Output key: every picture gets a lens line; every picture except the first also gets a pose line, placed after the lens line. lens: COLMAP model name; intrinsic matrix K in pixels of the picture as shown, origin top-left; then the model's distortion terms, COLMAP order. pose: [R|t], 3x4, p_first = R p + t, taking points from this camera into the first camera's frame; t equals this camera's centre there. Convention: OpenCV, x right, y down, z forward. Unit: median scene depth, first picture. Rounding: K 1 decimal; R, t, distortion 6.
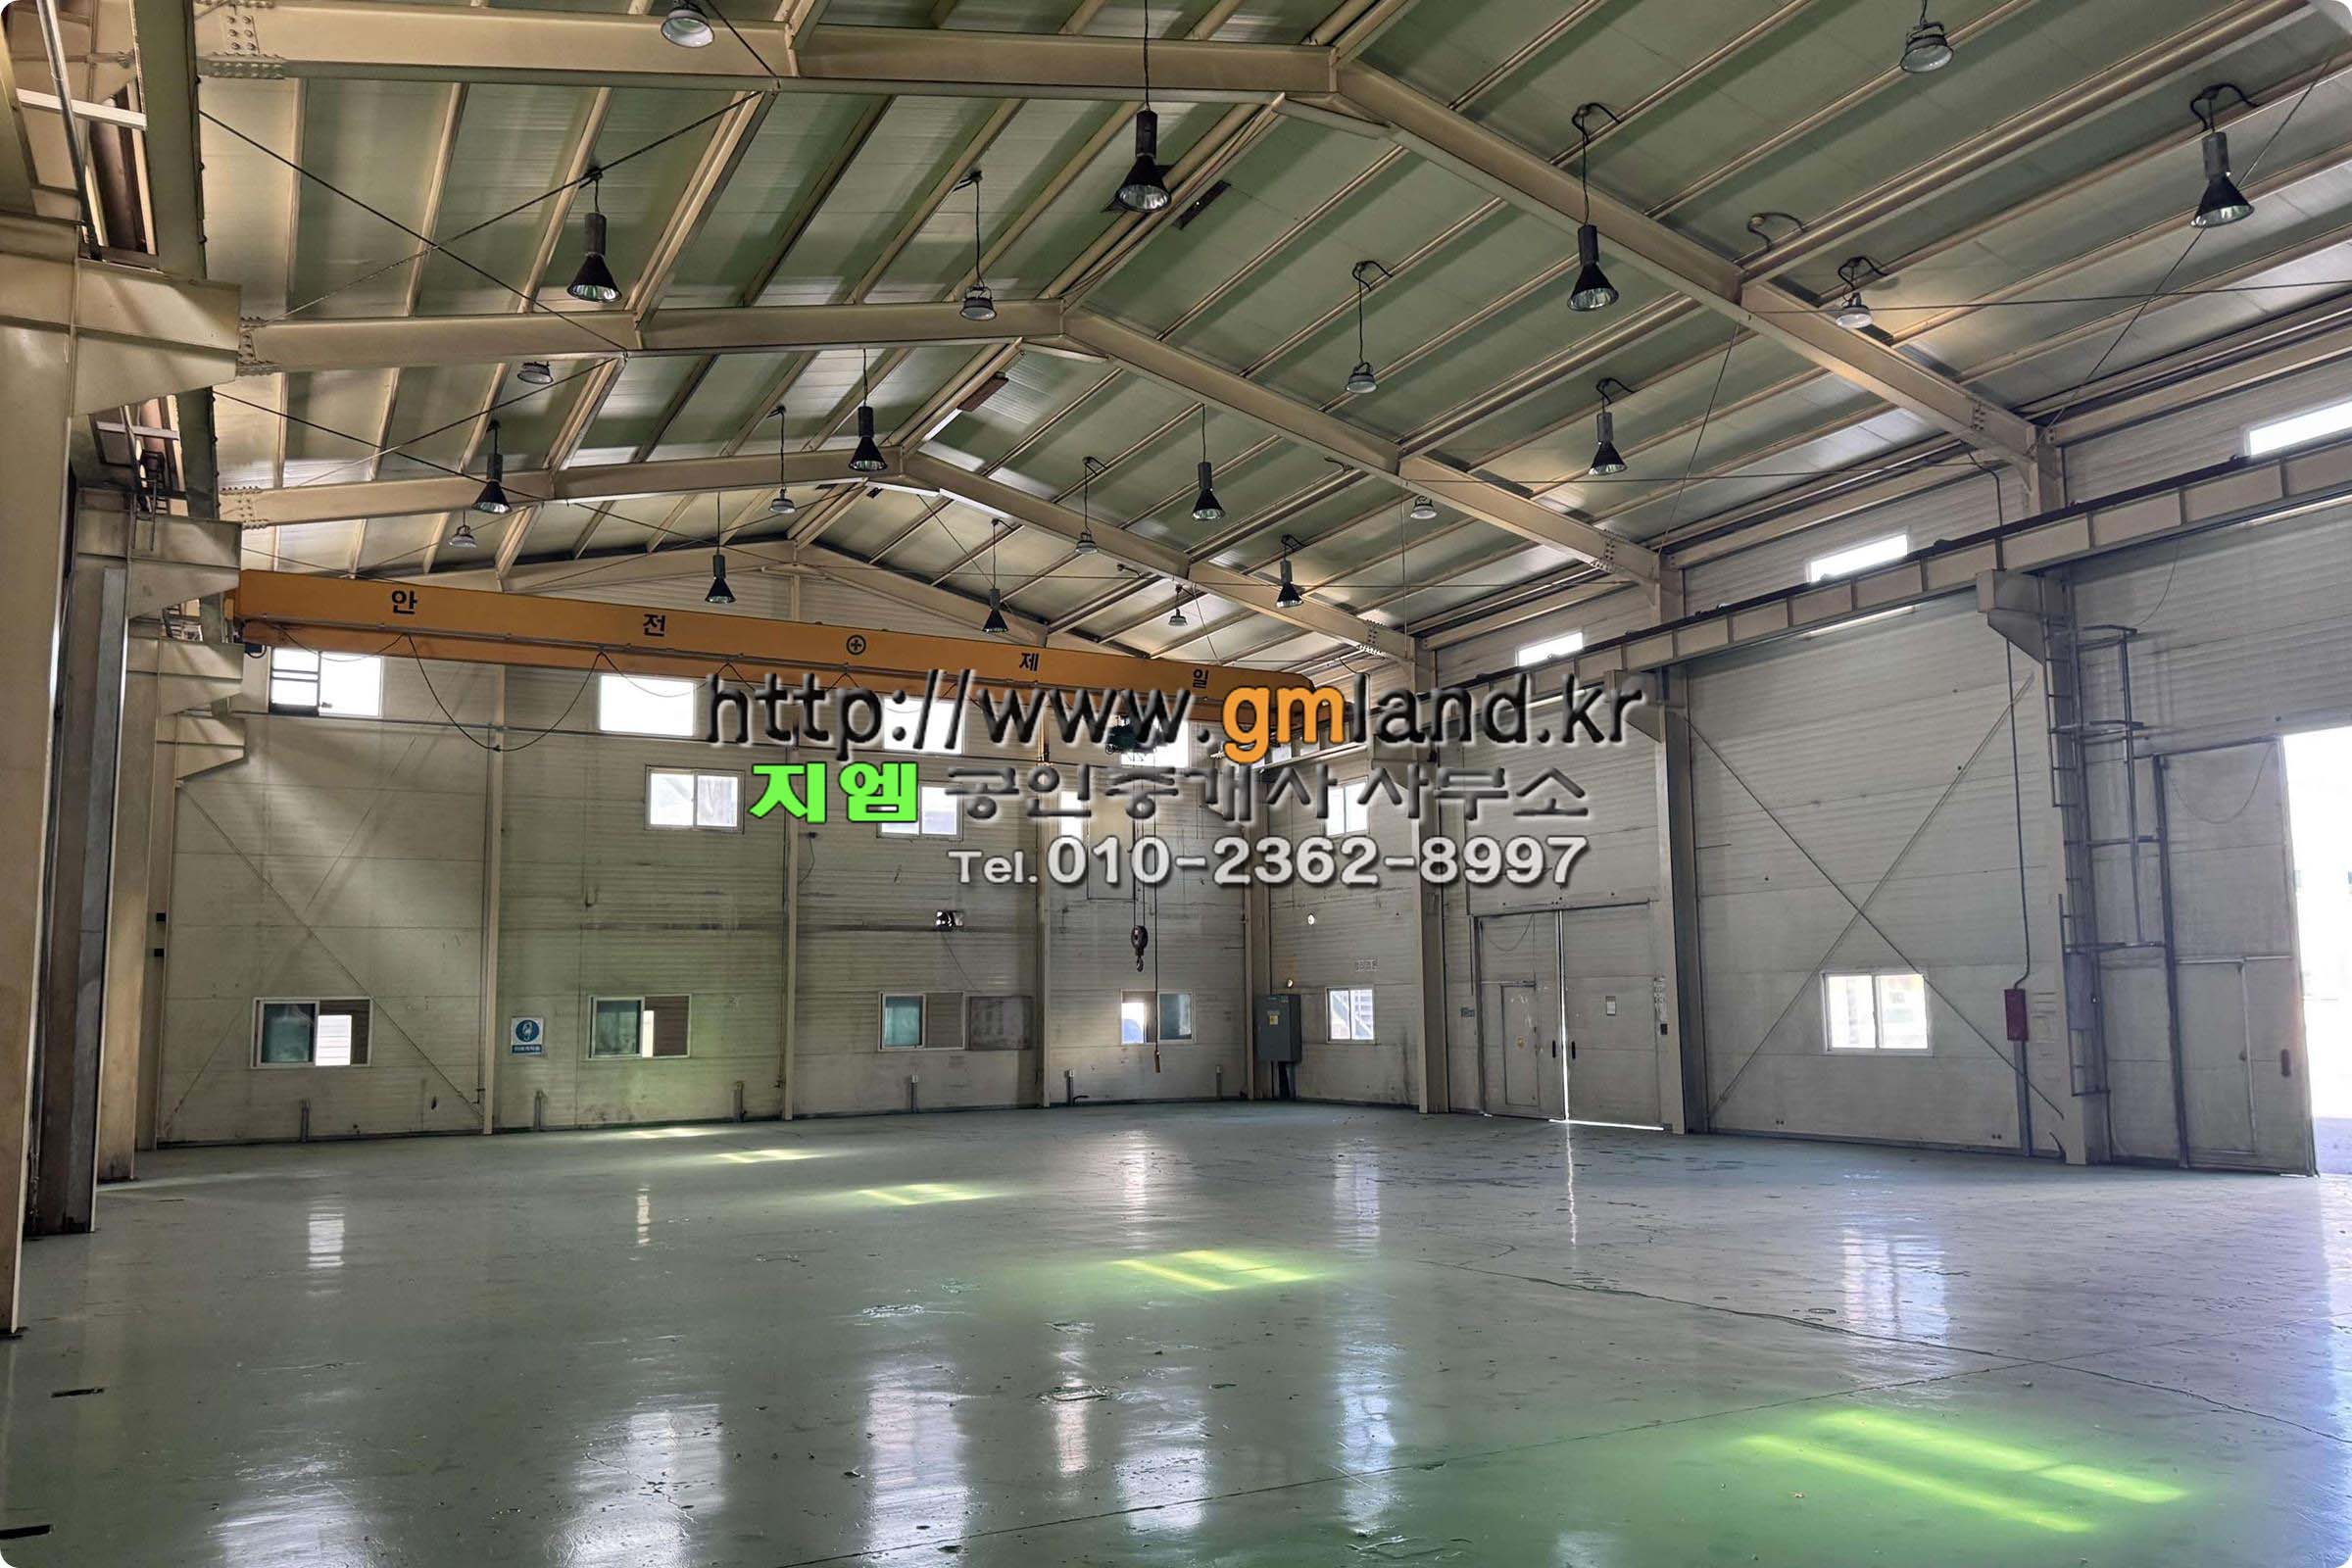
lens RADIAL K [[1709.5, 0, 1210.2], [0, 1709.5, 811.3], [0, 0, 1]] dist [0.129518, -0.284603]
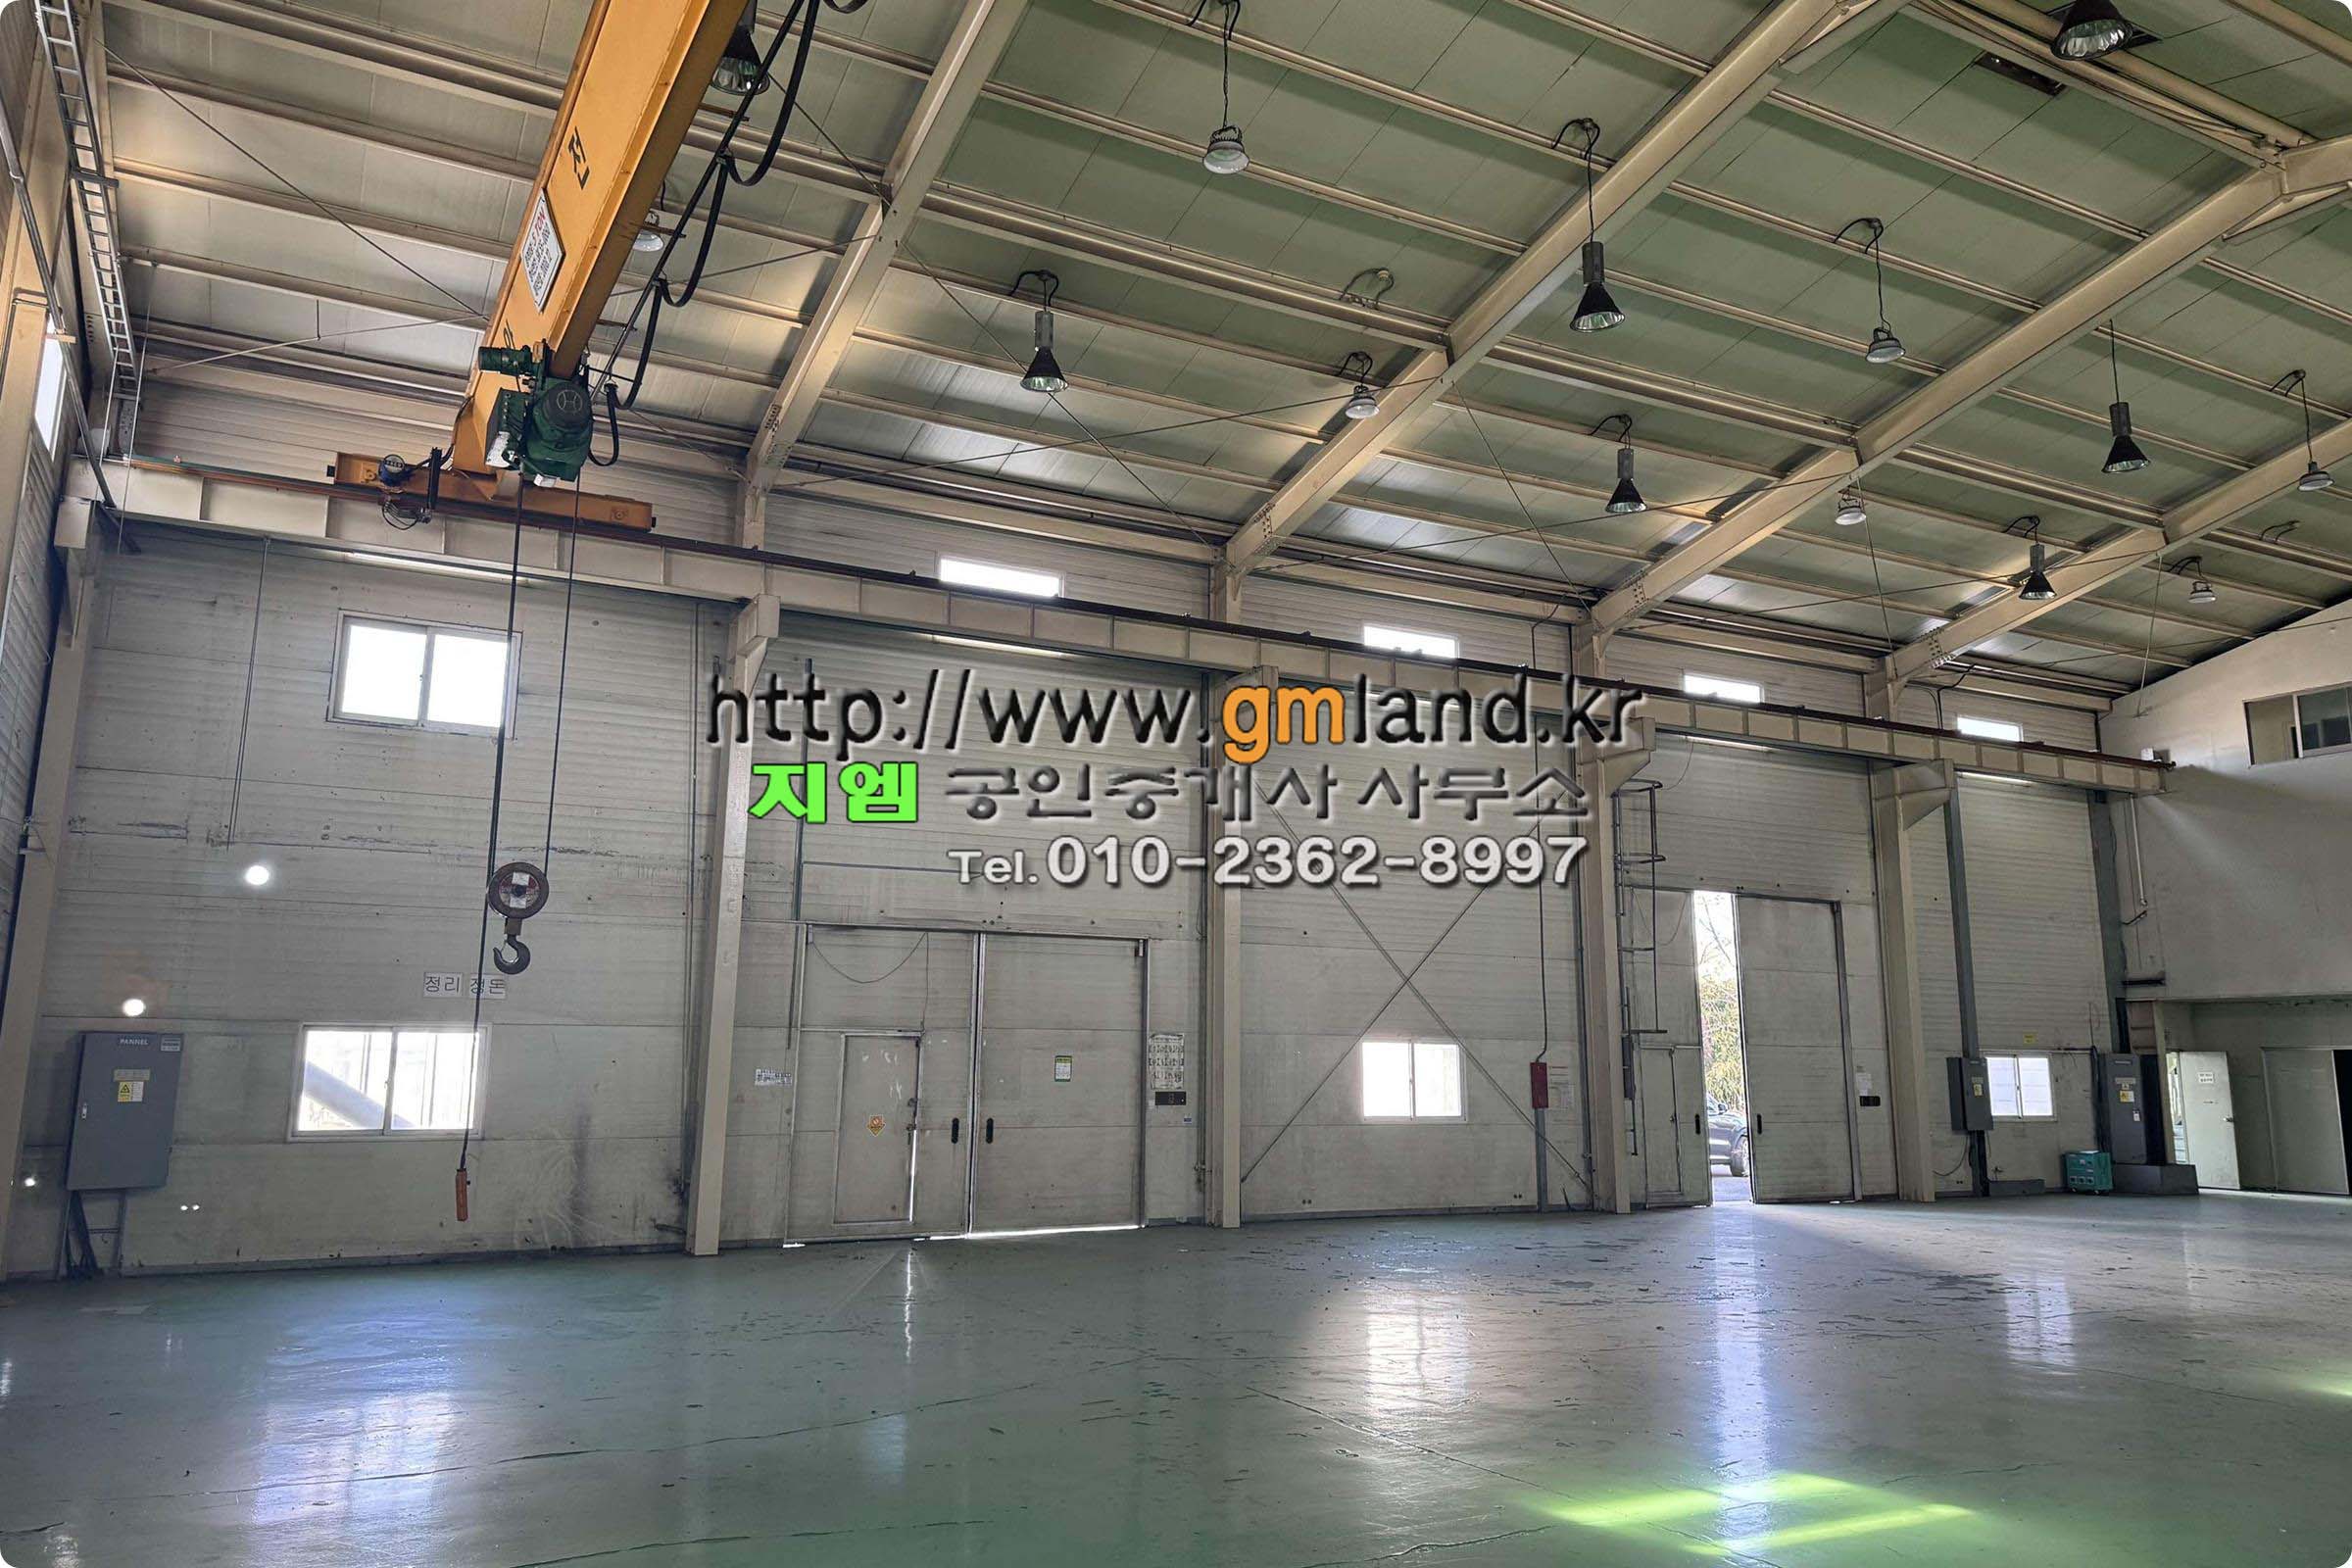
lens RADIAL K [[1671.4, 0, 1182.3], [0, 1671.4, 756.5], [0, 0, 1]] dist [0.113117, -0.162687]
pose [[-0.000864, 0.200343, 0.979725, -0.493811], [-0.121817, 0.972408, -0.198954, 0.114187], [-0.992552, -0.119519, 0.023565, 0.901551]]
